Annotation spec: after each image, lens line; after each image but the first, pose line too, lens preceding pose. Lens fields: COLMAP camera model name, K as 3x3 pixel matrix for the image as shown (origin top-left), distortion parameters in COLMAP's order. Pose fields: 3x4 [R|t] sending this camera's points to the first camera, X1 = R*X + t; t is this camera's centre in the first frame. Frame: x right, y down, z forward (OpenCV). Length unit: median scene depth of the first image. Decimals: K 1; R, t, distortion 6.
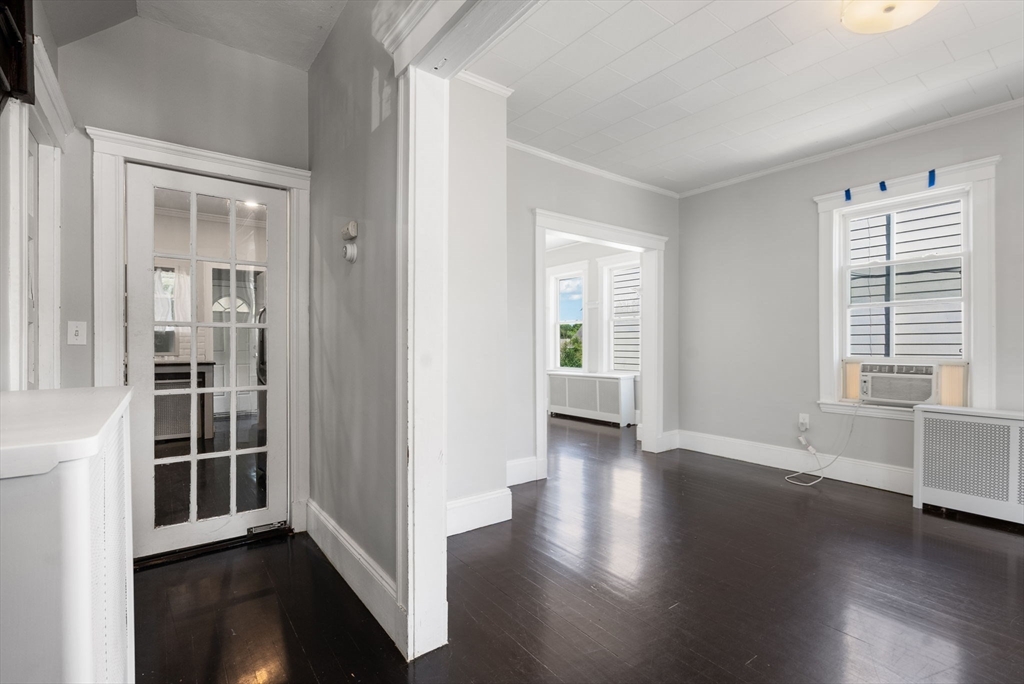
lens RADIAL K [[475.4, 0, 510.6], [0, 475.4, 345.2], [0, 0, 1]] dist [0.000749, 0.000546]
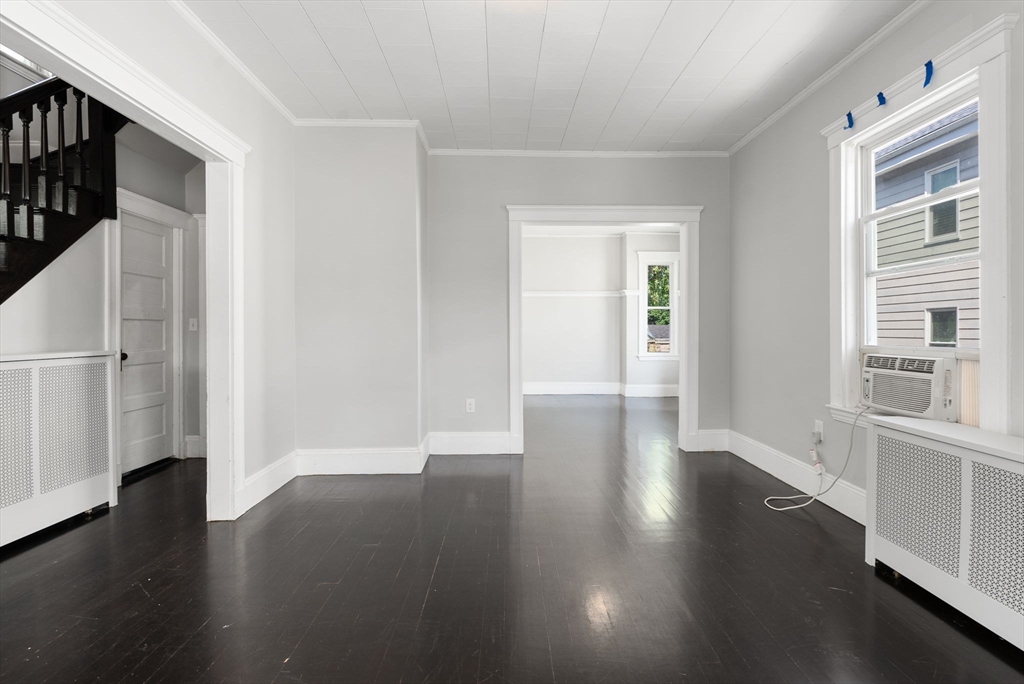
lens RADIAL K [[476.0, 0, 512.7], [0, 476.0, 331.5], [0, 0, 1]] dist [-0.000524, -0.000337]
pose [[0.814383, -0.001931, -0.580324, 0.720865], [0.002435, 0.999997, 0.000089, 0.002656], [0.580322, -0.001486, 0.814386, 0.119832]]
